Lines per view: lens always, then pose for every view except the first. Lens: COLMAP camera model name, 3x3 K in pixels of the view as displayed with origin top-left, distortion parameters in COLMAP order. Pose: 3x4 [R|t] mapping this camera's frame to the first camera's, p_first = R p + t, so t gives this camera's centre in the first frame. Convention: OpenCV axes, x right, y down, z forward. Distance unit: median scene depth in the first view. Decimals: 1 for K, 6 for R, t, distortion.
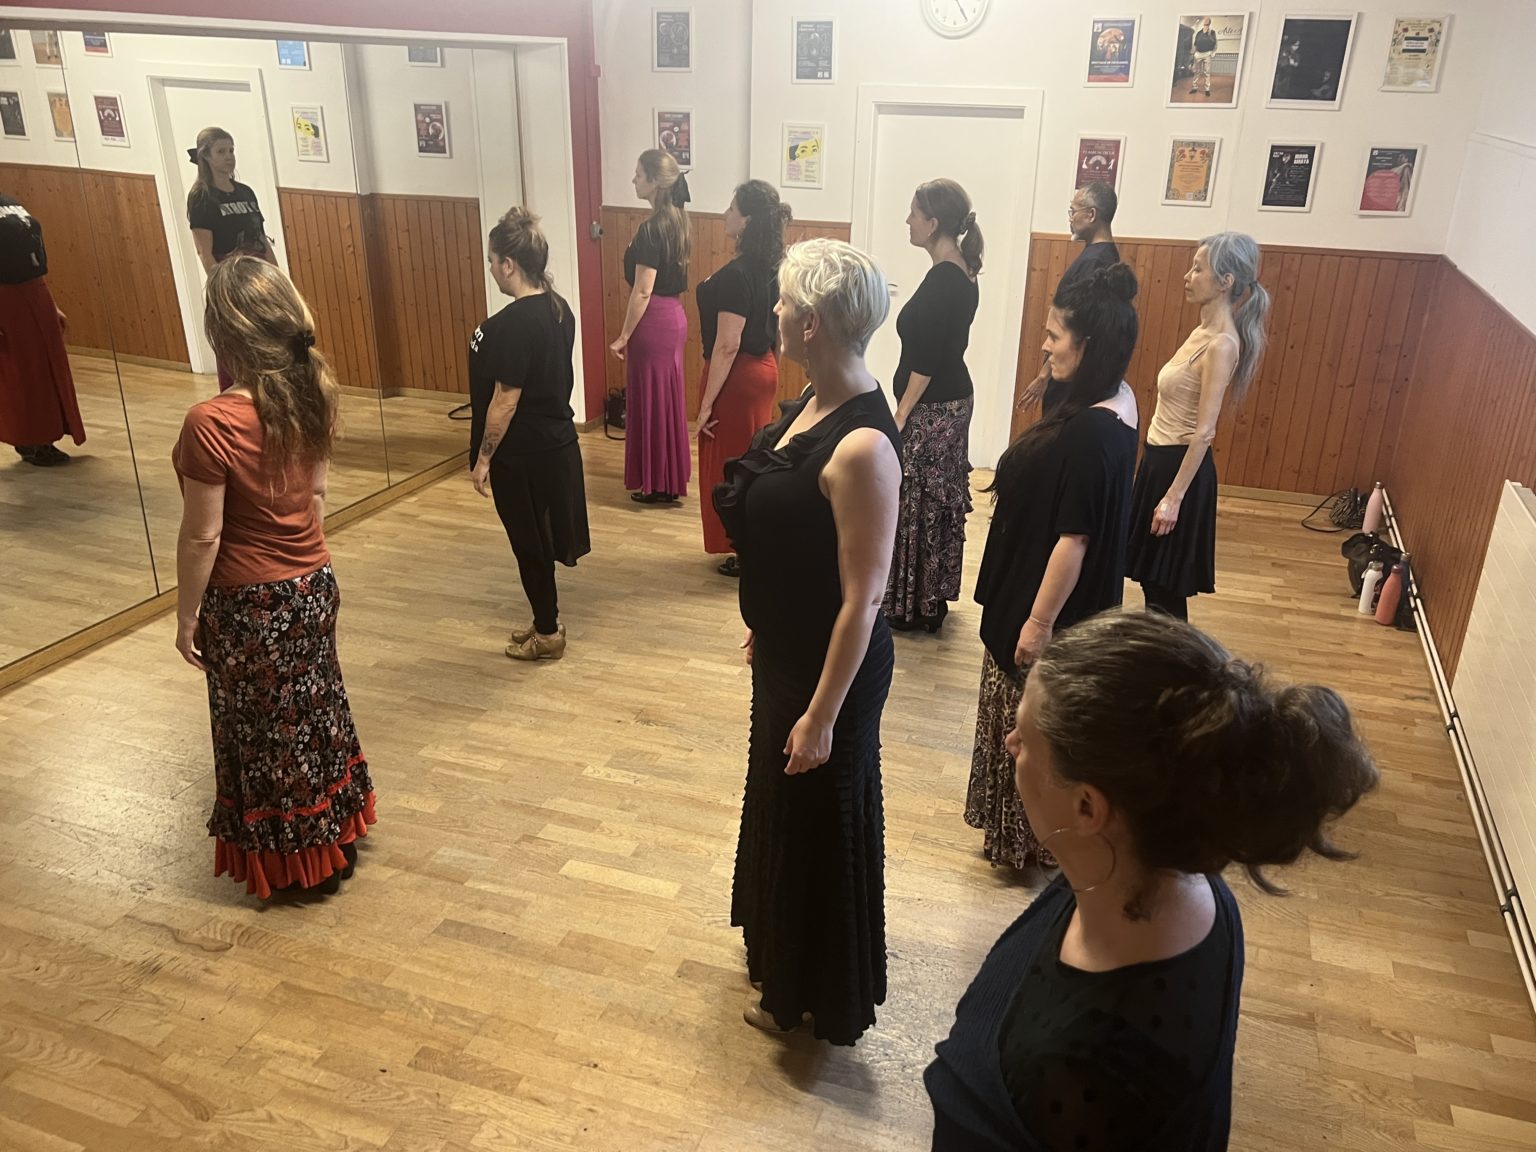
lens RADIAL K [[1238.1, 0, 768.0], [0, 1238.1, 576.0], [0, 0, 1]] dist [0.046247, -0.042513]
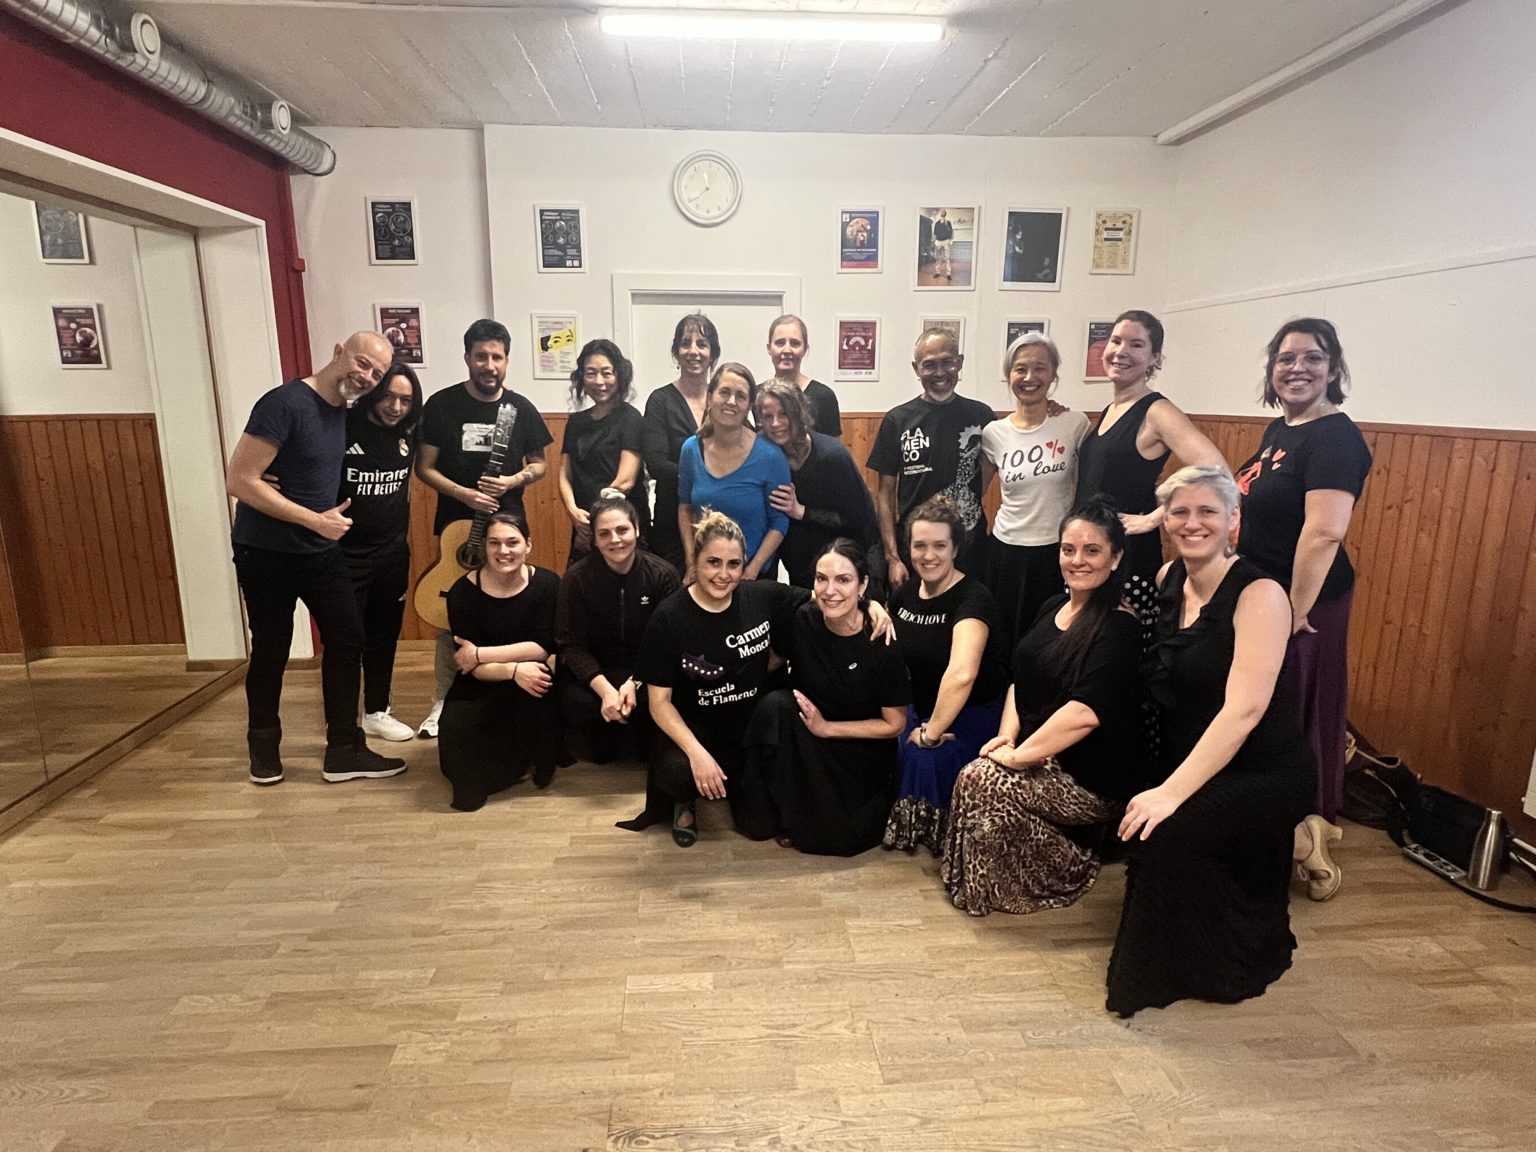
lens RADIAL K [[913.0, 0, 760.8], [0, 913.0, 584.9], [0, 0, 1]] dist [-0.003252, -0.002135]
pose [[0.917287, -0.103974, 0.384414, -0.126607], [0.165950, 0.977306, -0.131654, -0.048376], [-0.362002, 0.184558, 0.913725, 0.379751]]
